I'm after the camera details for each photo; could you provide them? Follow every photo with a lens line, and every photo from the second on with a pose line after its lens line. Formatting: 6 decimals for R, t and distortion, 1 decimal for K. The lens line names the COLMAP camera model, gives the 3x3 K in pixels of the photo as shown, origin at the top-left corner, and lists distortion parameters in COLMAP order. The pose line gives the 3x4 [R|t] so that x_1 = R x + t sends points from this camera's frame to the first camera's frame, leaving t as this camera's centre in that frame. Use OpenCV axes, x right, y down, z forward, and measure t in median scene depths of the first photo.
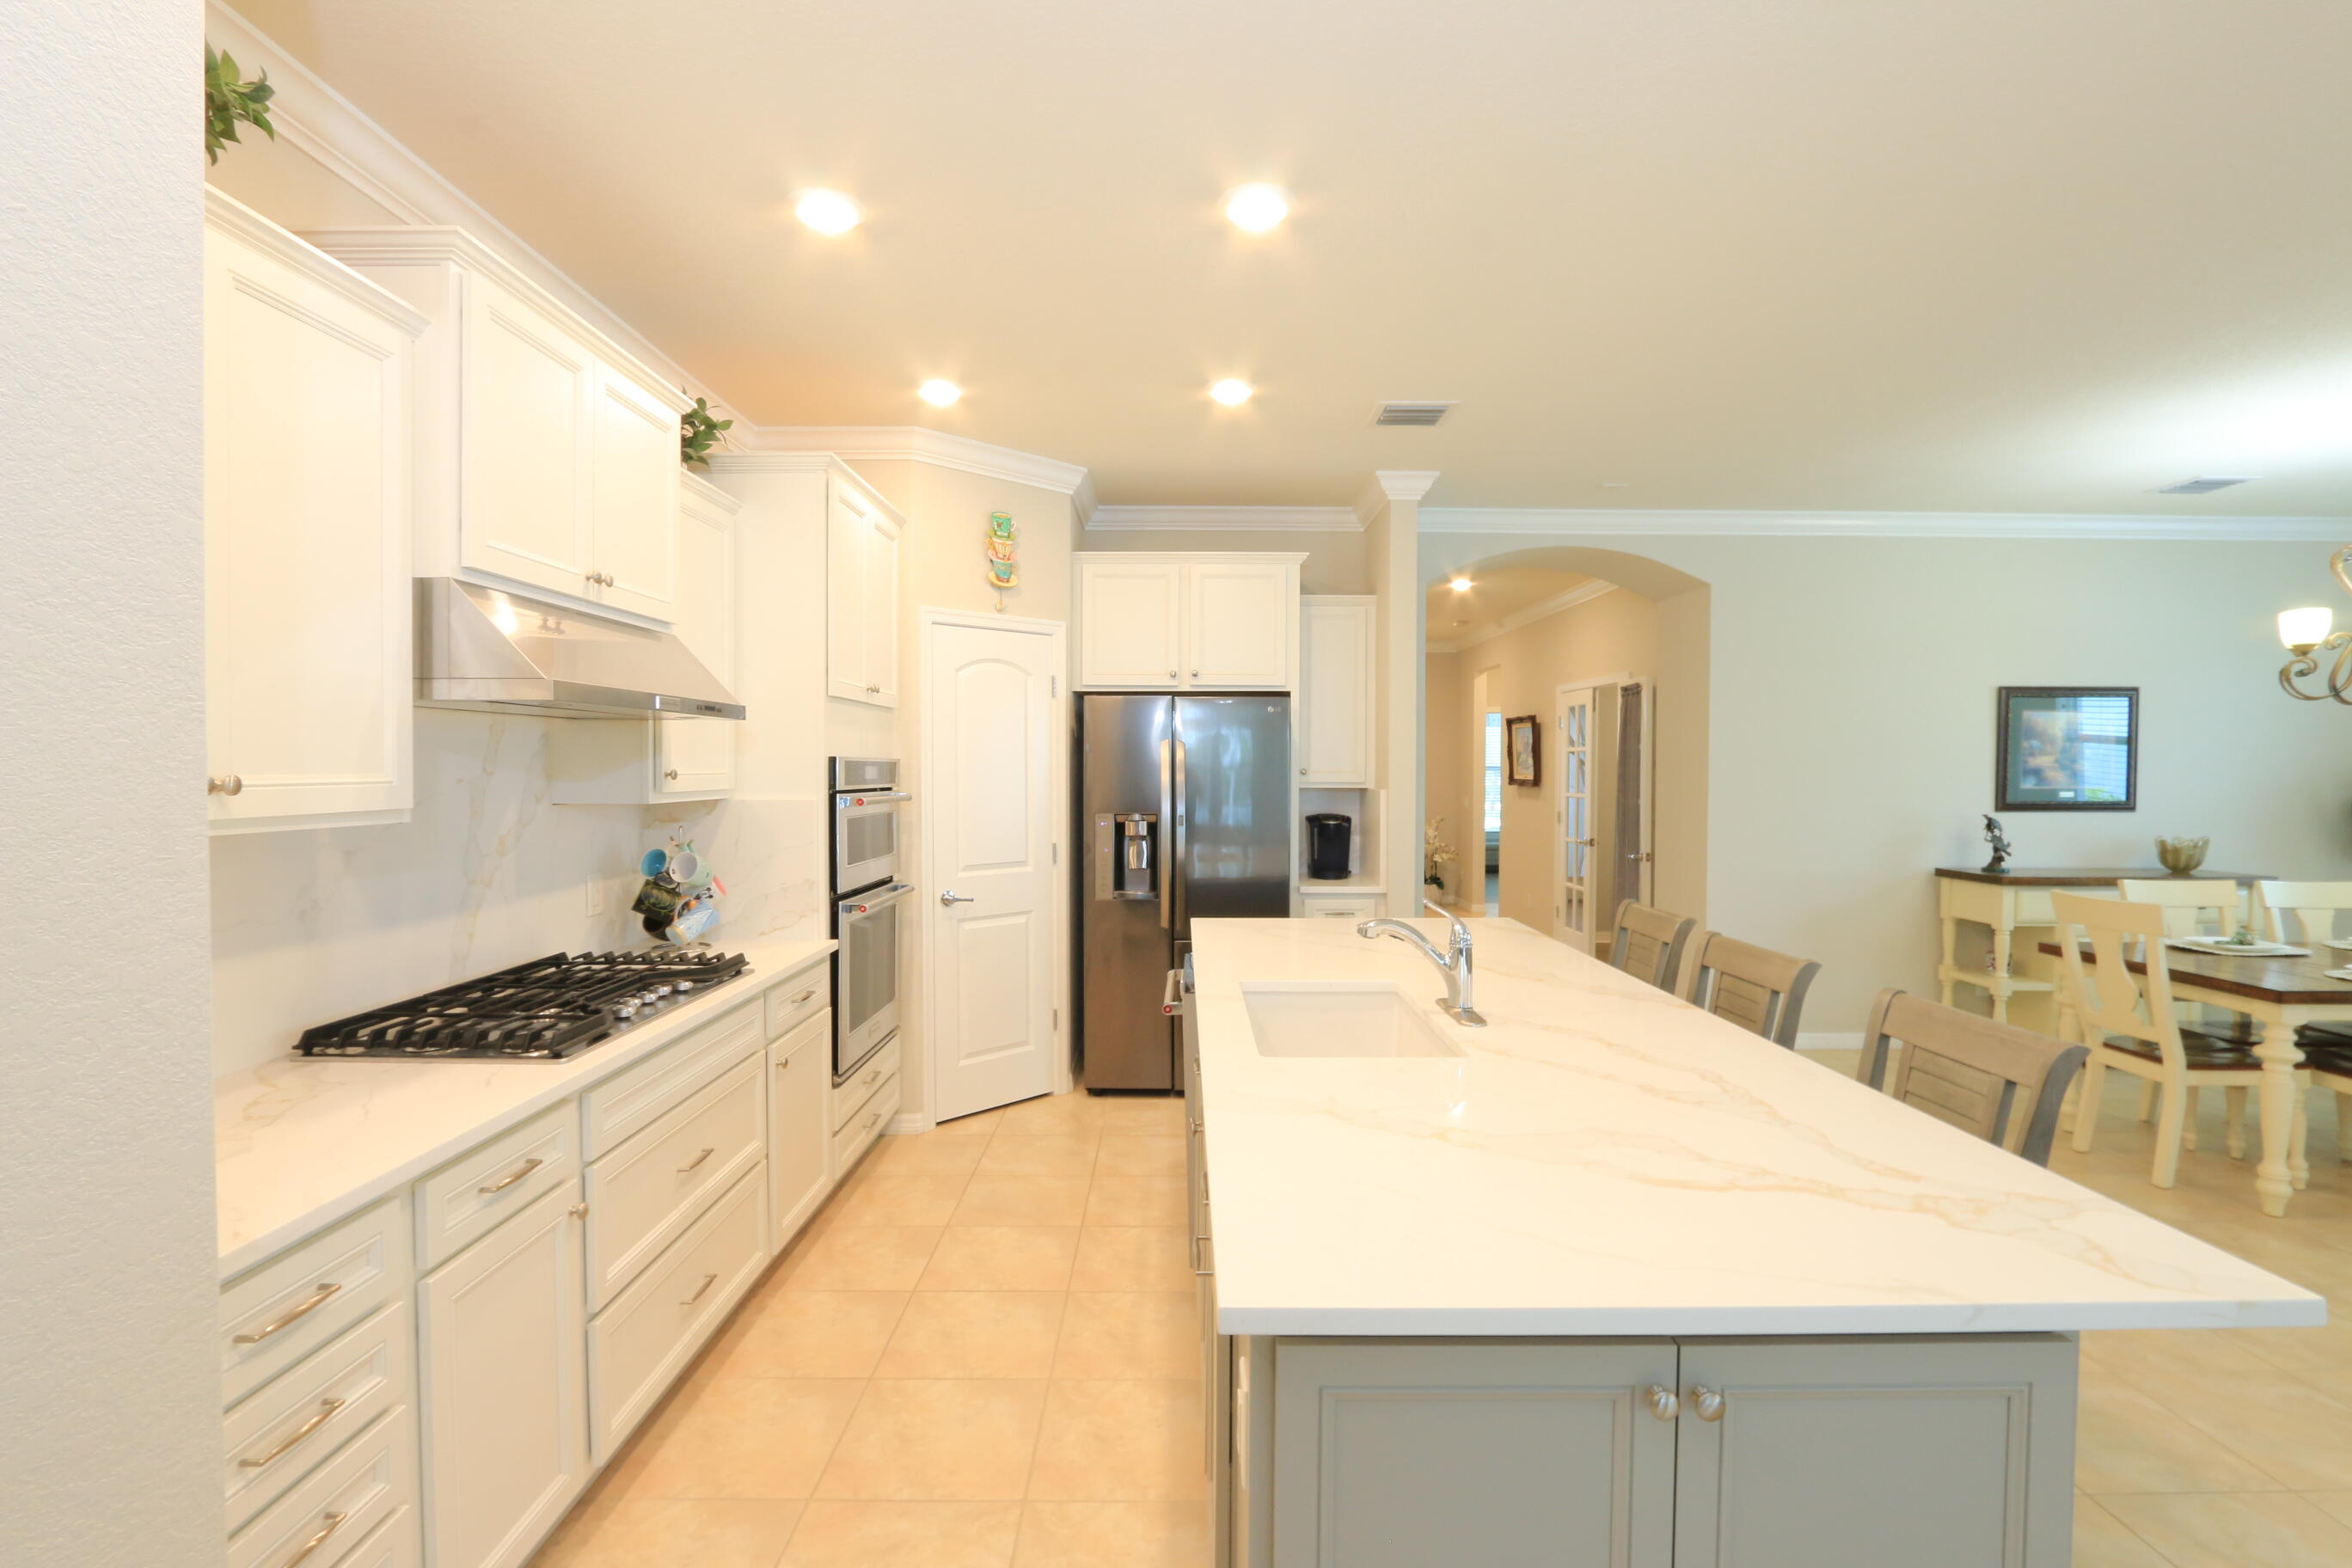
lens RADIAL K [[1082.4, 0, 1185.4], [0, 1082.4, 785.4], [0, 0, 1]] dist [-0.030158, 0.008058]
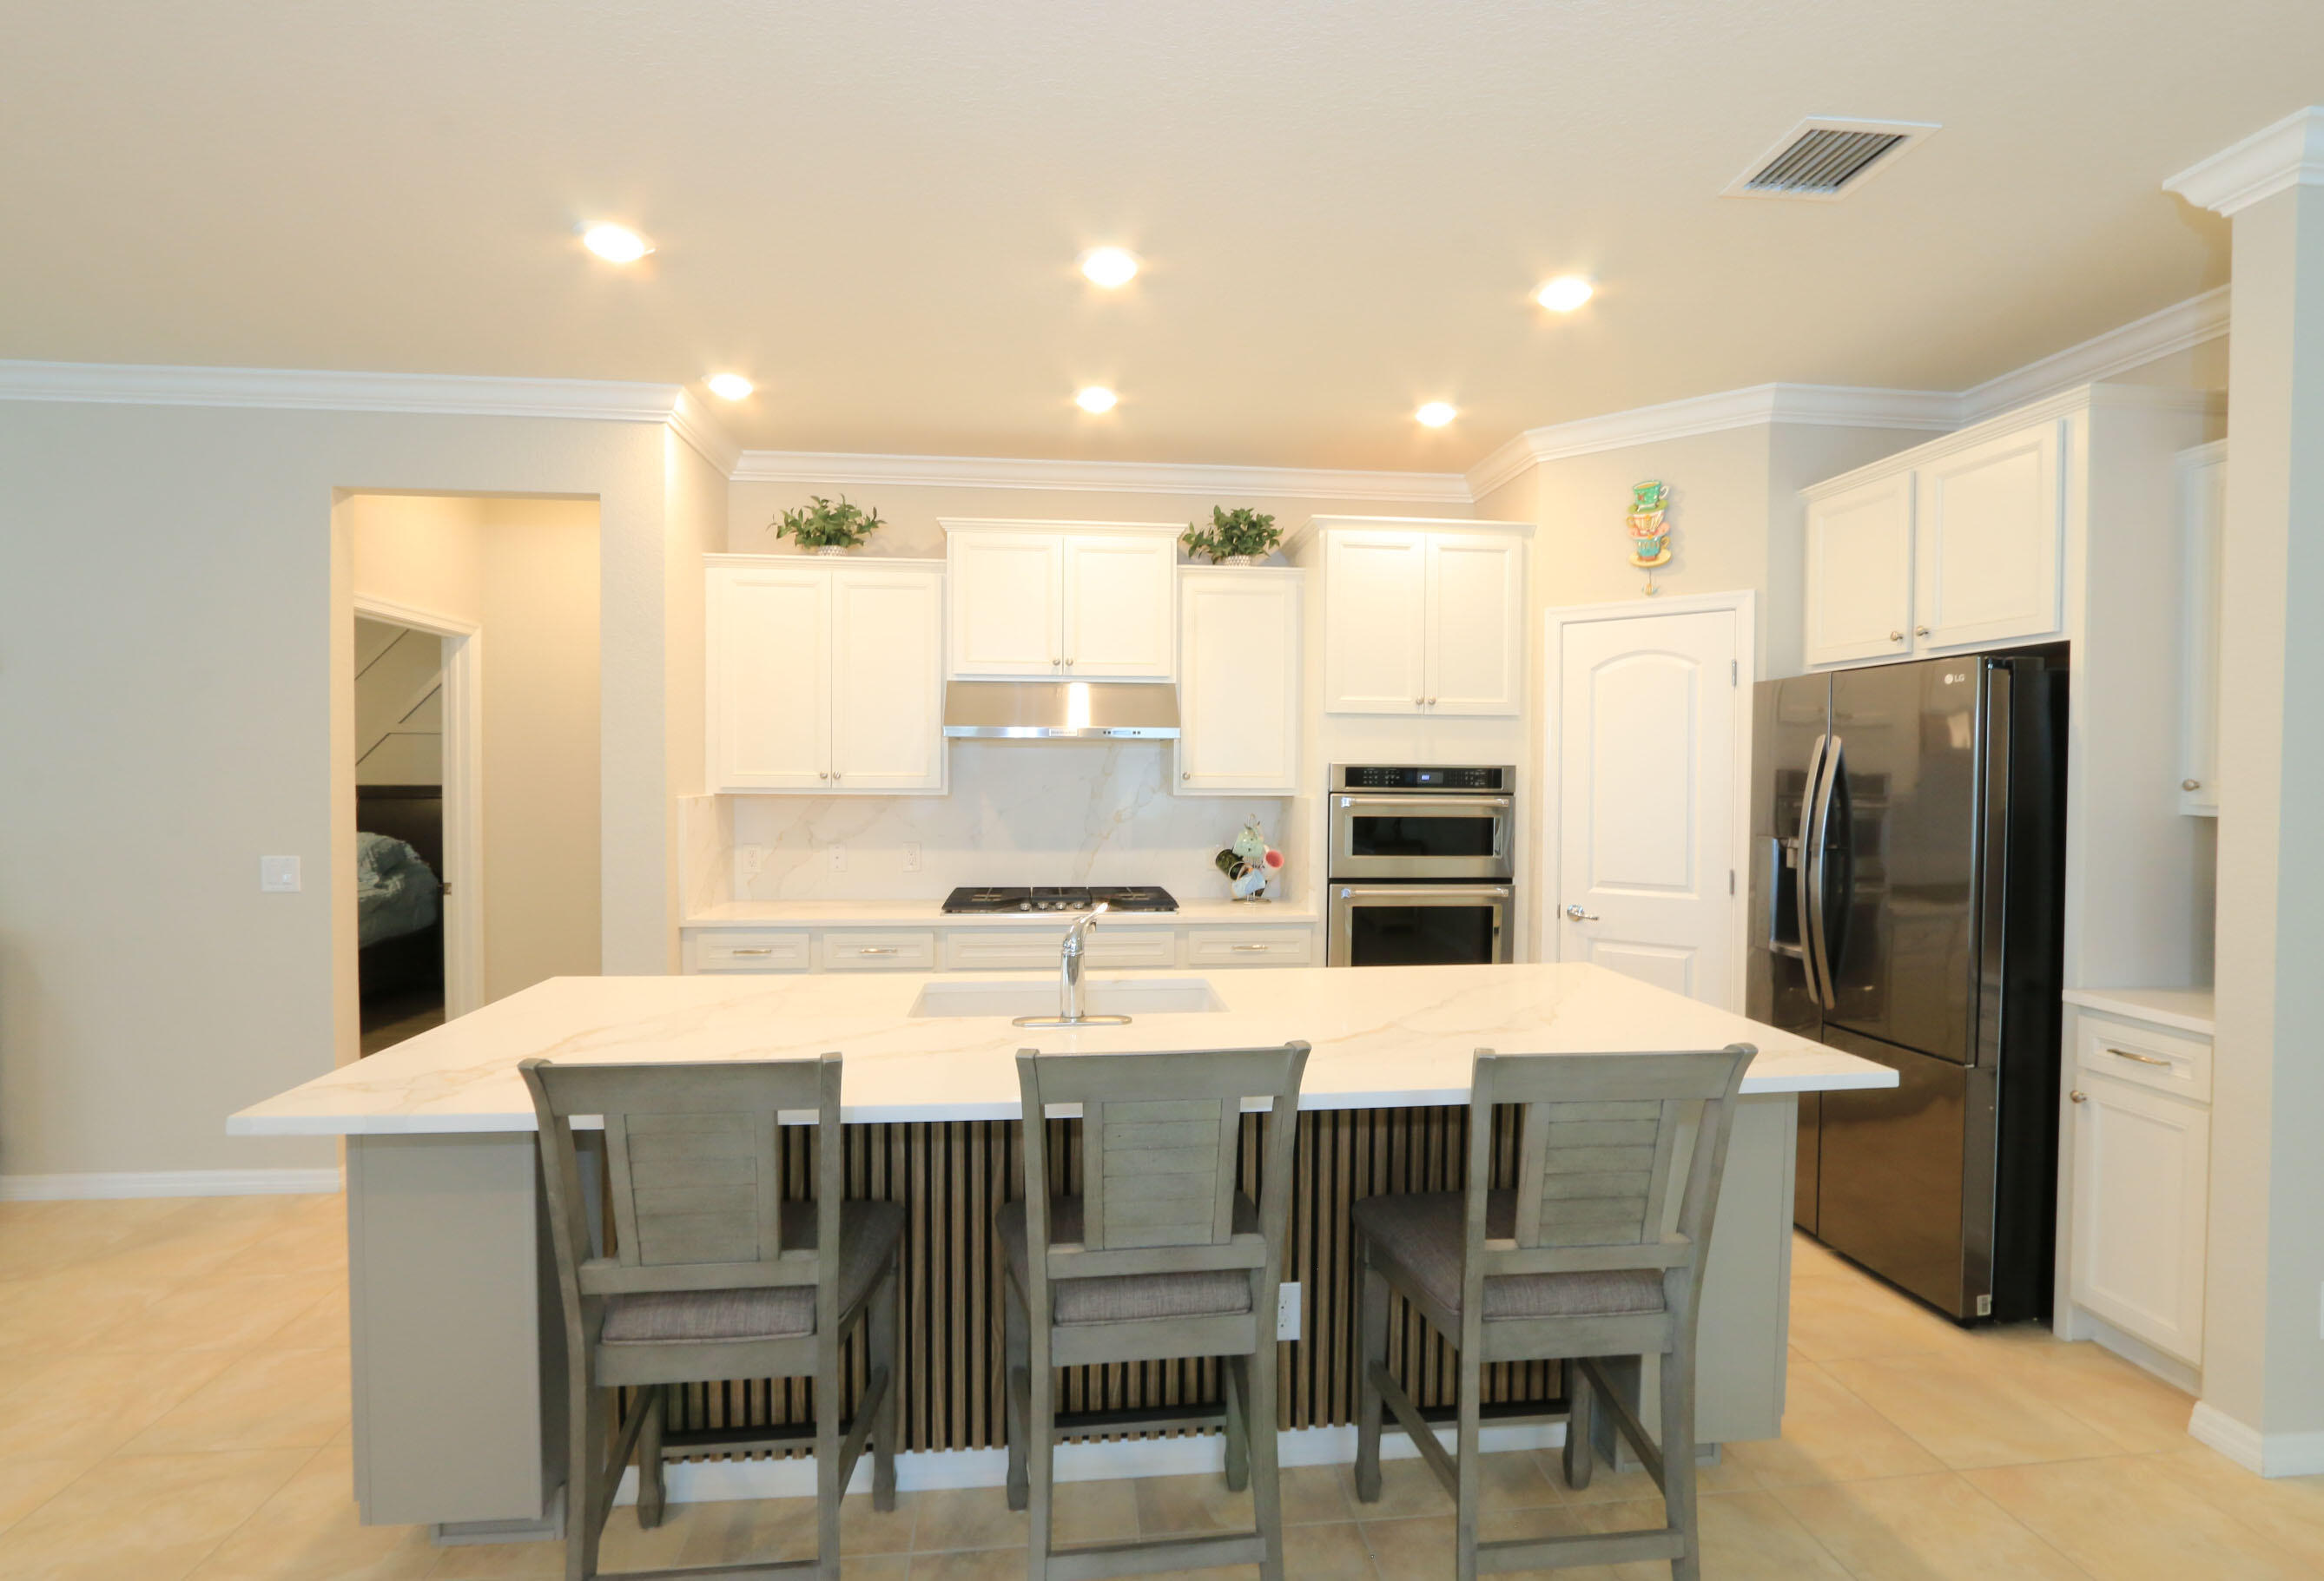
lens RADIAL K [[1085.8, 0, 1162.0], [0, 1085.8, 790.5], [0, 0, 1]] dist [-0.022637, 0.000011]
pose [[0.101663, 0.016302, -0.994685, 0.705312], [-0.022342, 0.999651, 0.014100, -0.007588], [0.994568, 0.020790, 0.101992, 0.563706]]
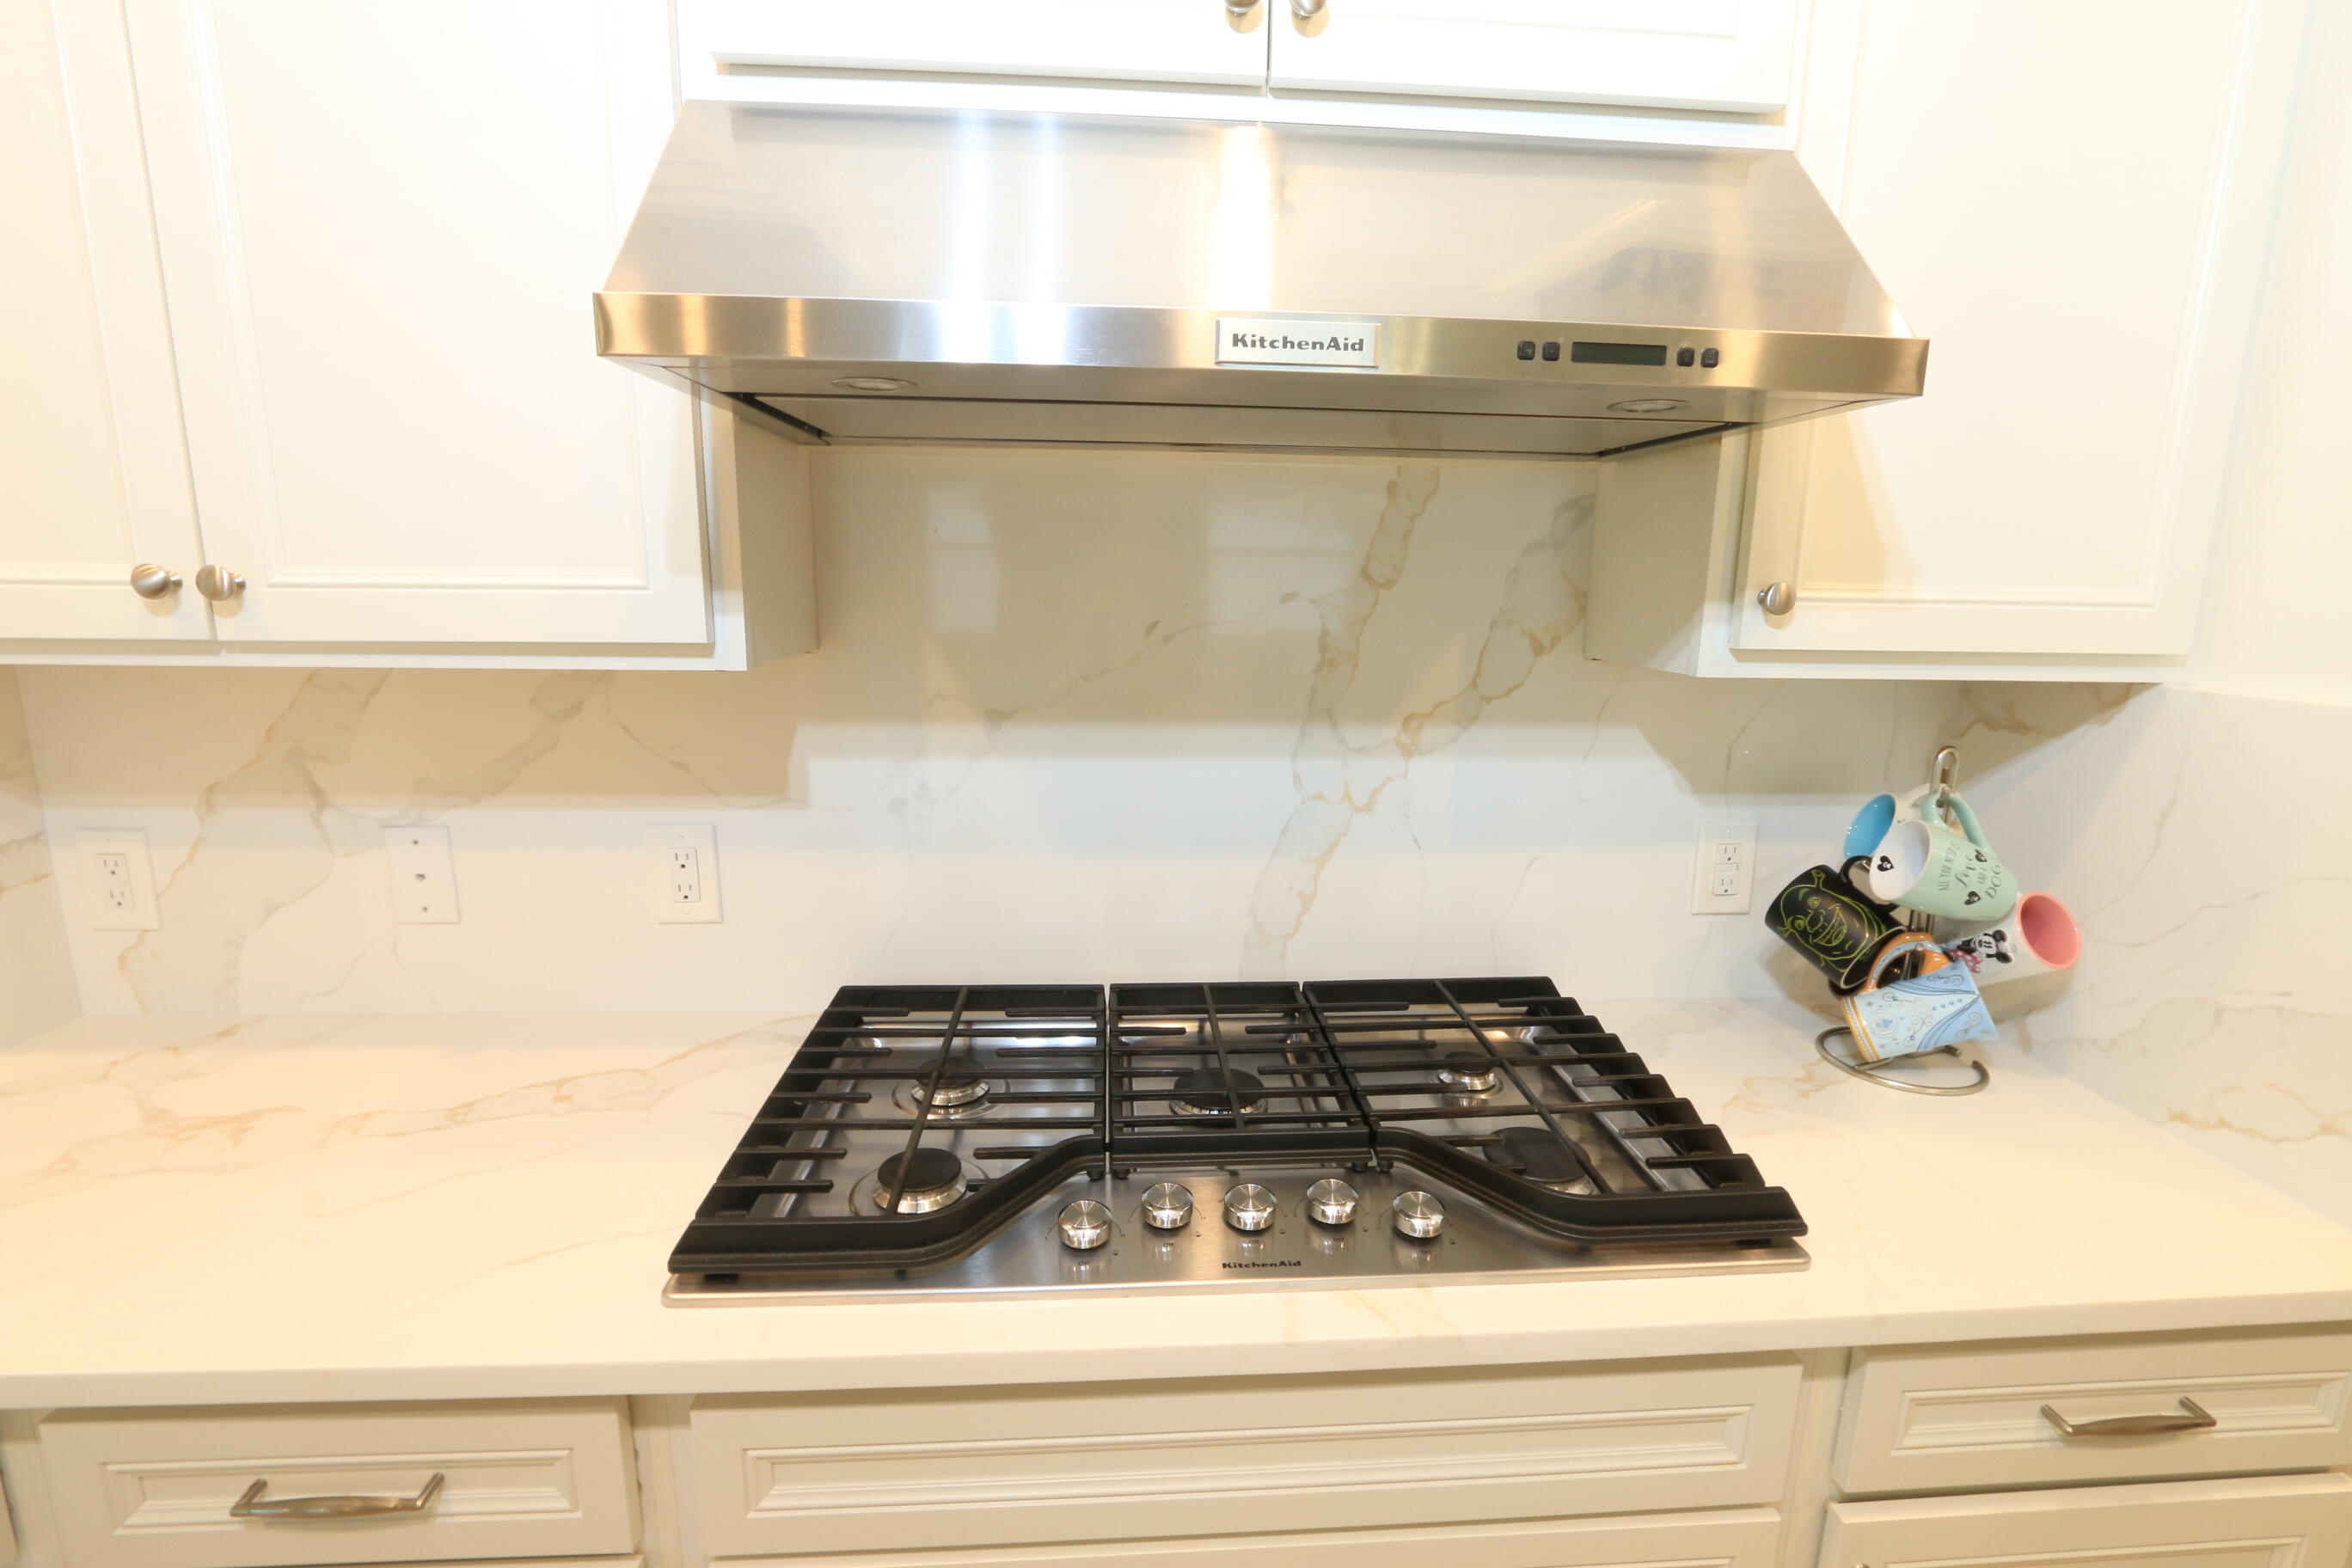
lens RADIAL K [[1082.4, 0, 1185.4], [0, 1082.4, 785.4], [0, 0, 1]] dist [-0.030158, 0.008058]
pose [[0.063101, 0.193157, -0.979137, -0.099118], [-0.032655, 0.980966, 0.191413, -0.007800], [0.997473, 0.019896, 0.068207, 0.546867]]
